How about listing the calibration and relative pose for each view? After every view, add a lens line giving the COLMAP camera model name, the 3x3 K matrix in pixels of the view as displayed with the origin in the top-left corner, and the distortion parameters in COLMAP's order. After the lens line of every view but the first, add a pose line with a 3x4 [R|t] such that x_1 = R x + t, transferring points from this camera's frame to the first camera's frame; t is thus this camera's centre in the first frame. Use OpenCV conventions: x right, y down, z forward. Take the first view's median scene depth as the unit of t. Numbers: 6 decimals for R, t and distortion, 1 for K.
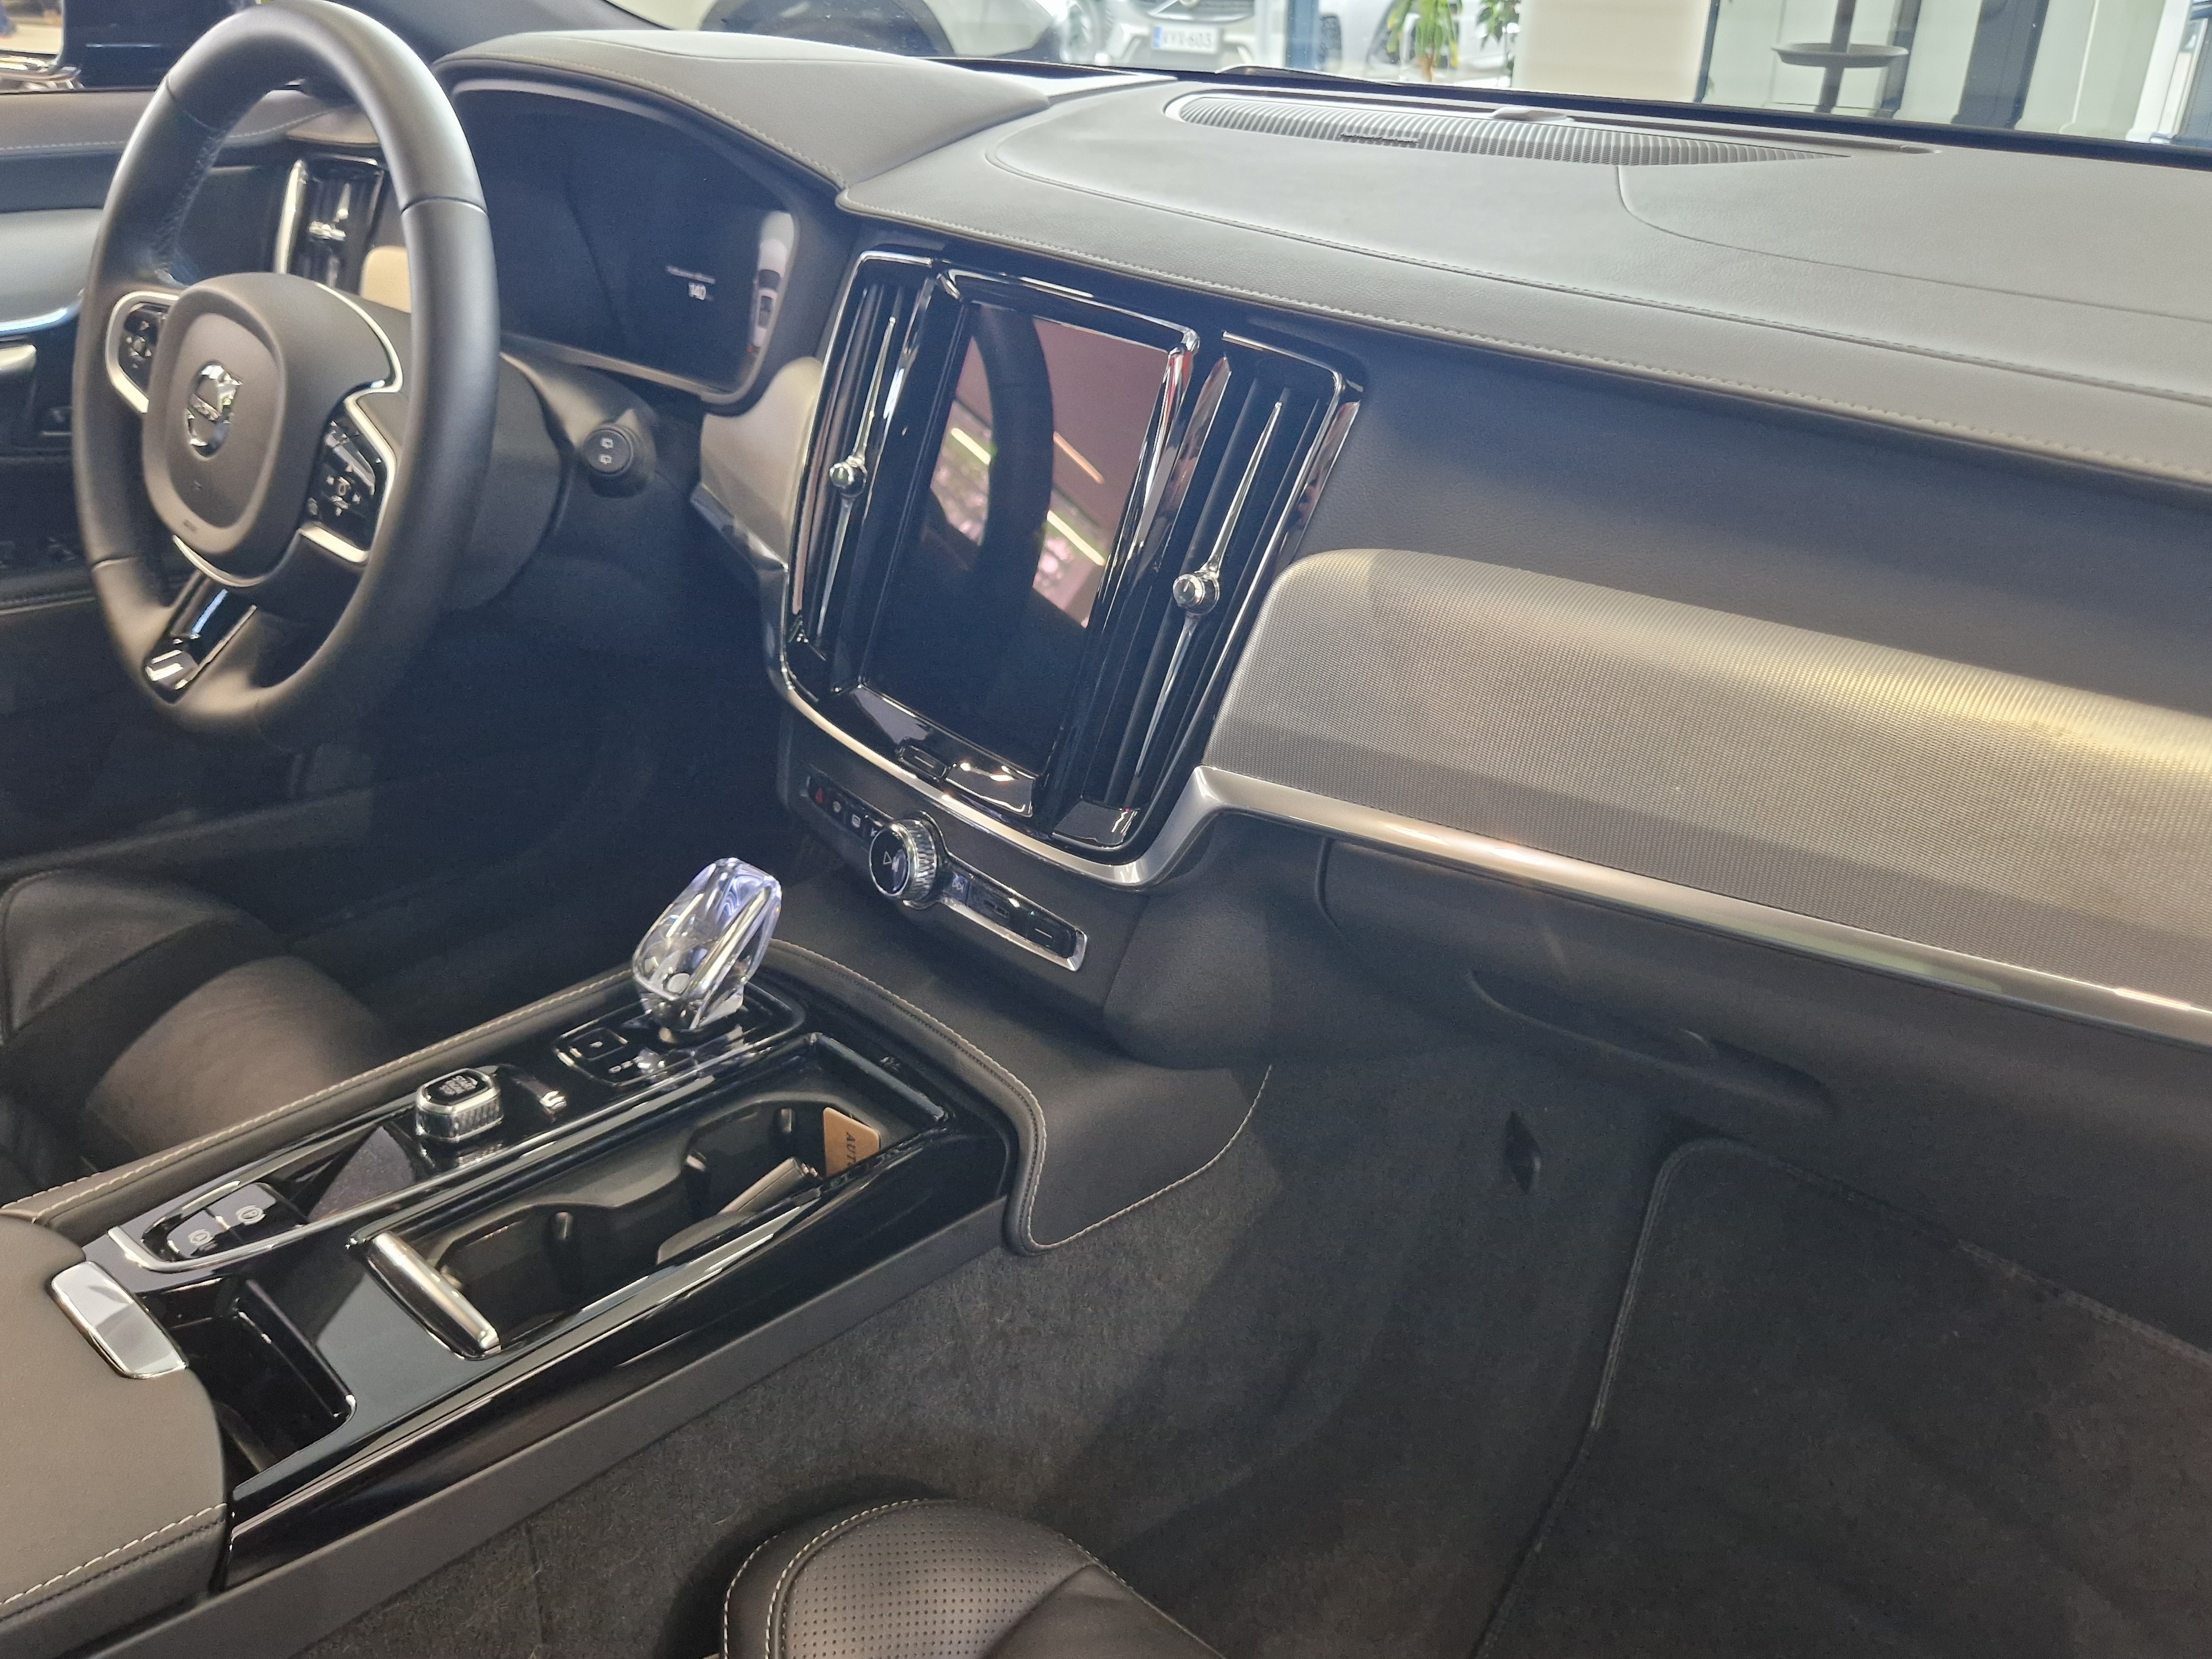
lens RADIAL K [[1850.4, 0, 1106.0], [0, 1850.4, 829.5], [0, 0, 1]] dist [0.051313, -0.045845]
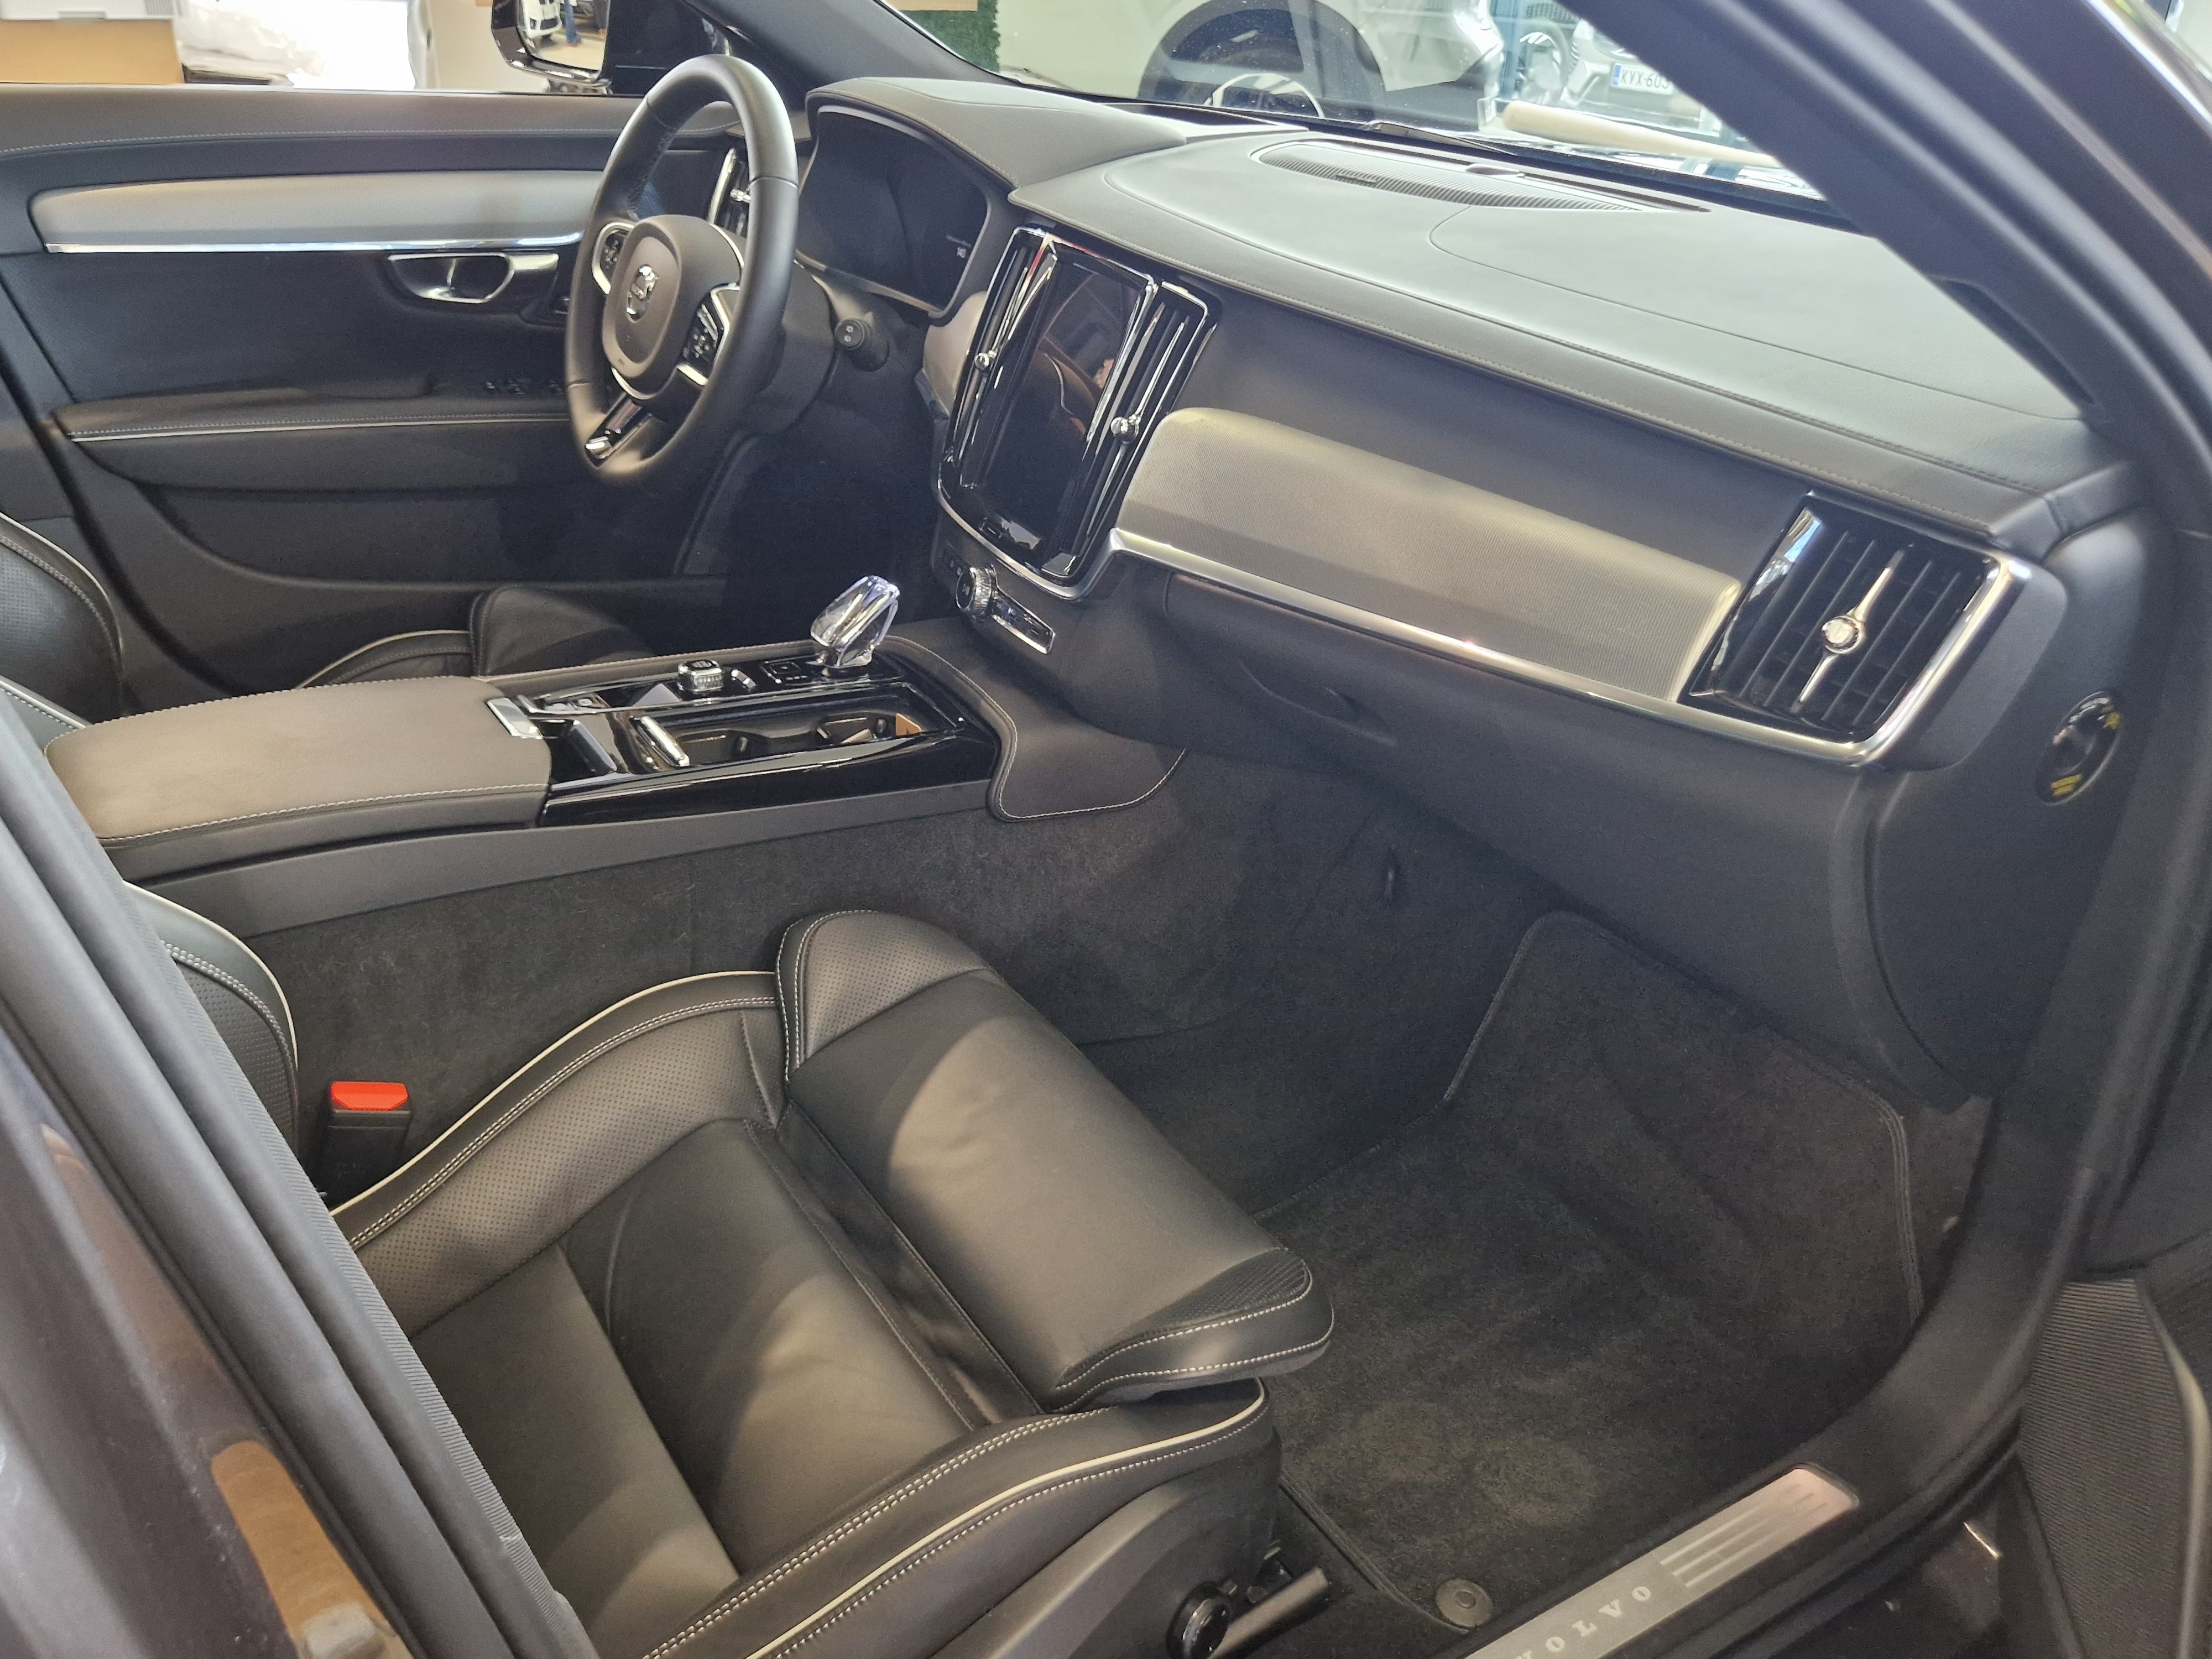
lens RADIAL K [[1850.4, 0, 1106.0], [0, 1850.4, 829.5], [0, 0, 1]] dist [0.051313, -0.045845]
pose [[0.967022, 0.143349, -0.210521, 0.365757], [-0.145020, 0.989400, 0.007560, 0.189204], [0.209373, 0.023219, 0.977560, -0.569173]]
